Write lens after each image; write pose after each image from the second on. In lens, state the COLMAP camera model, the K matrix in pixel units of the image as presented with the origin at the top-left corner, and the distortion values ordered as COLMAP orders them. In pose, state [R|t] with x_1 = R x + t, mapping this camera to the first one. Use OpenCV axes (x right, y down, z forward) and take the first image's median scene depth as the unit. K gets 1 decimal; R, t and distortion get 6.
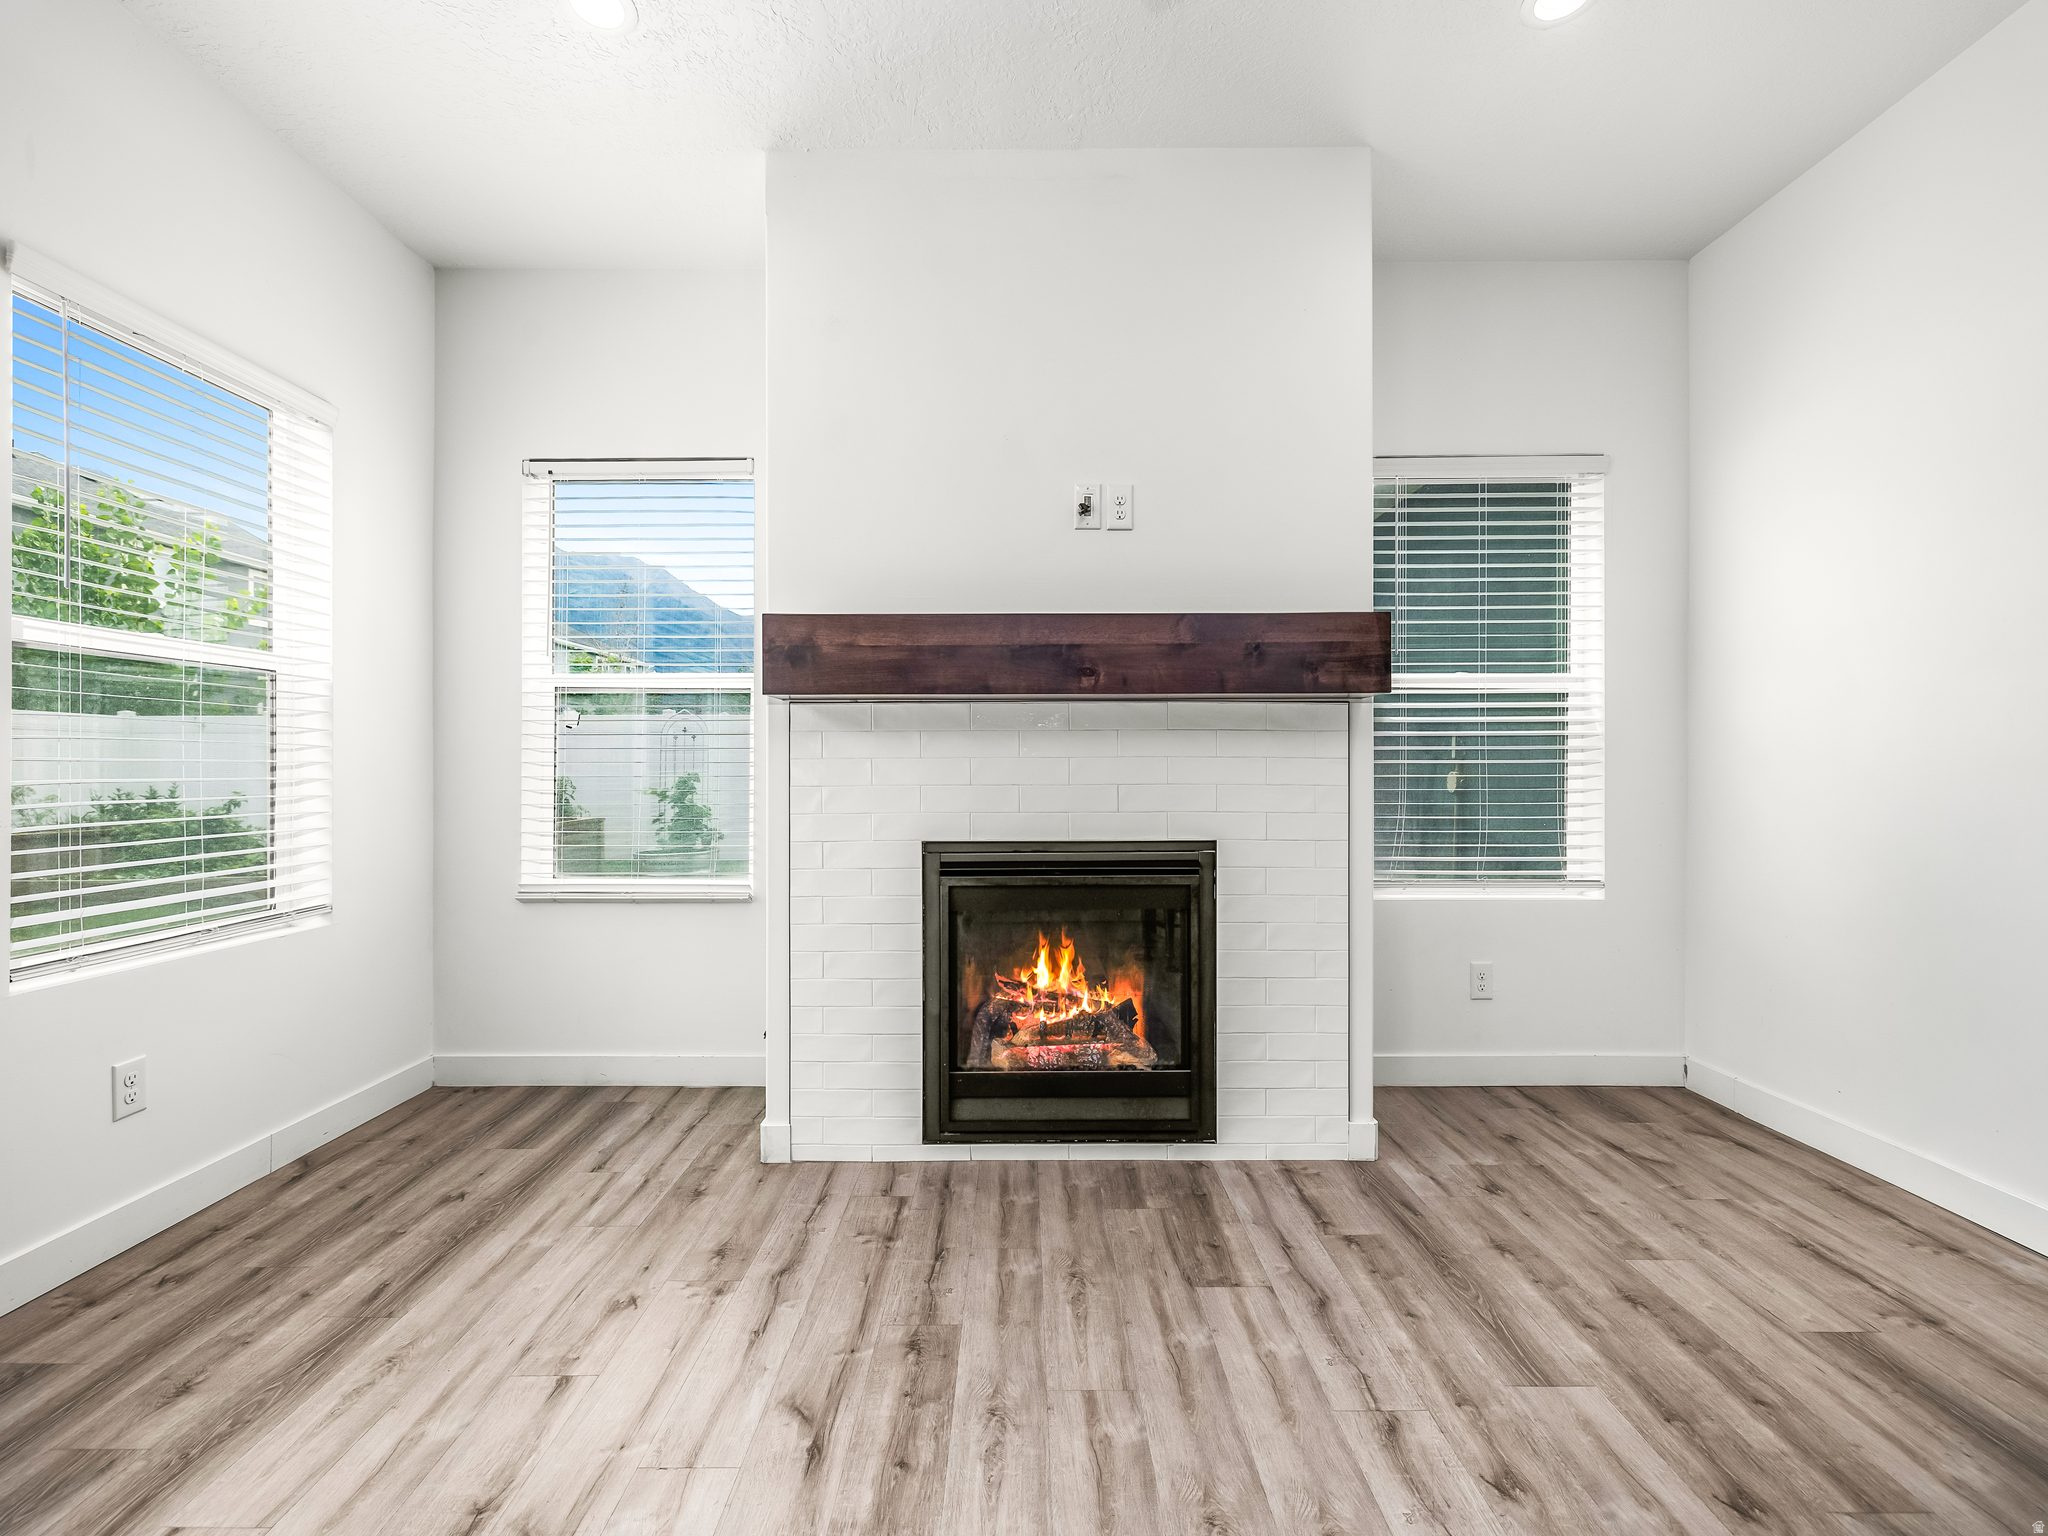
lens RADIAL K [[873.7, 0, 1016.4], [0, 873.7, 764.0], [0, 0, 1]] dist [-0.002675, -0.000347]
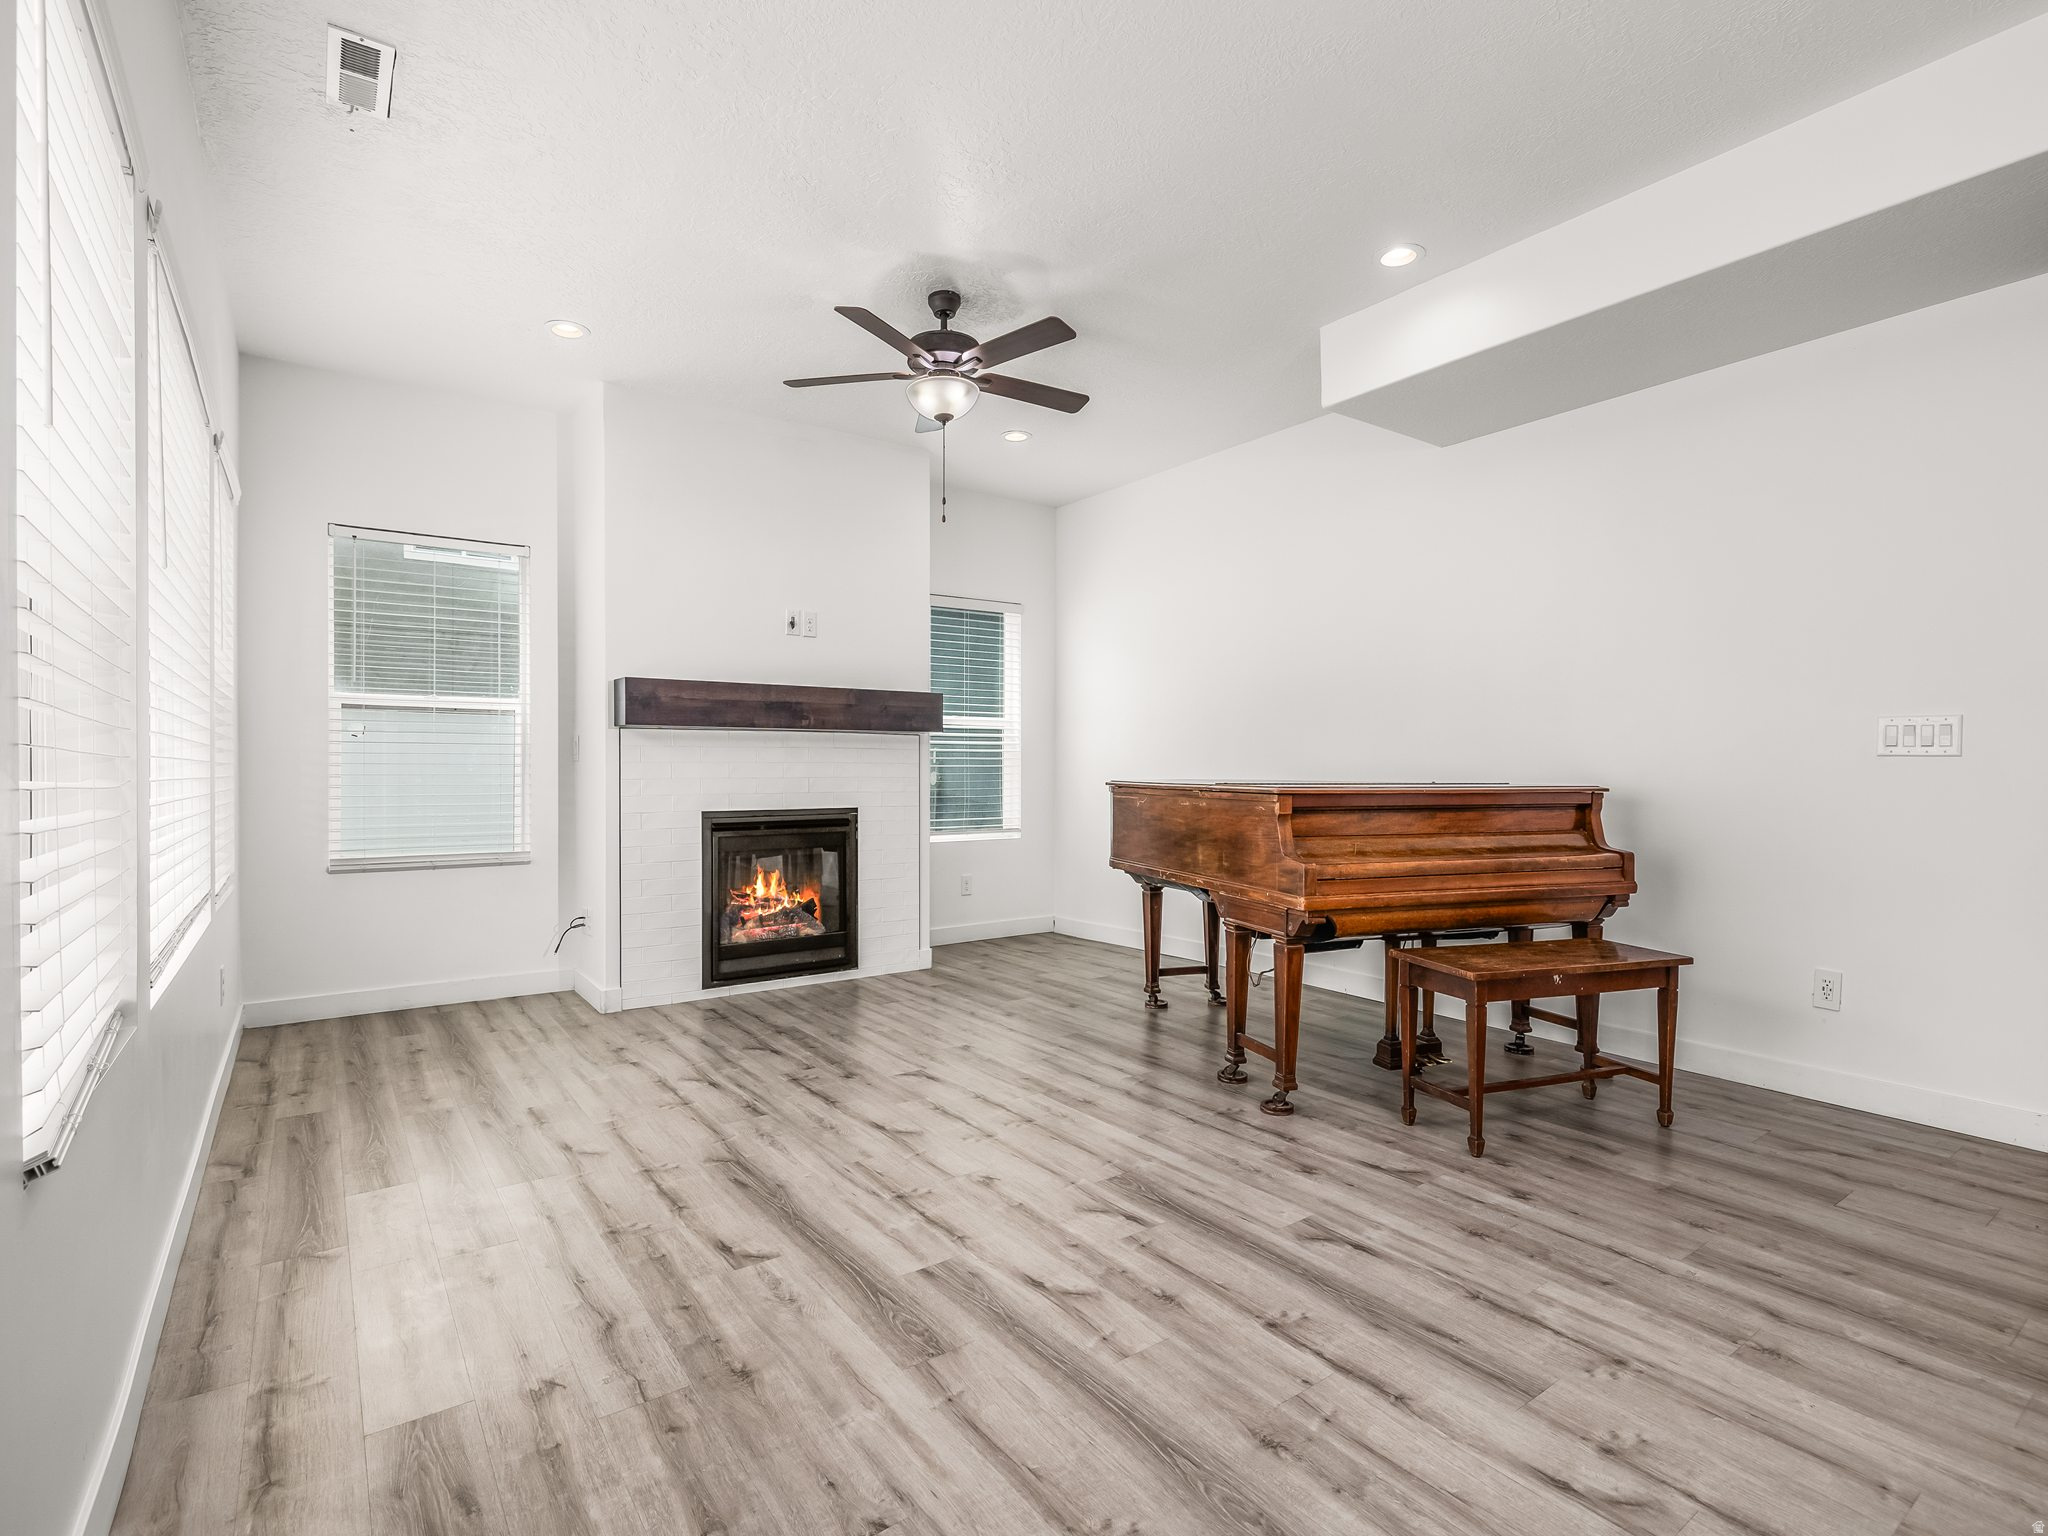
lens RADIAL K [[979.4, 0, 1024.0], [0, 979.4, 768.0], [0, 0, 1]] dist [0.000047, -0.000019]
pose [[0.804206, 0.003614, 0.594340, -0.729347], [-0.004450, 0.999990, -0.000059, 0.000996], [-0.594334, -0.002598, 0.804214, -0.896093]]
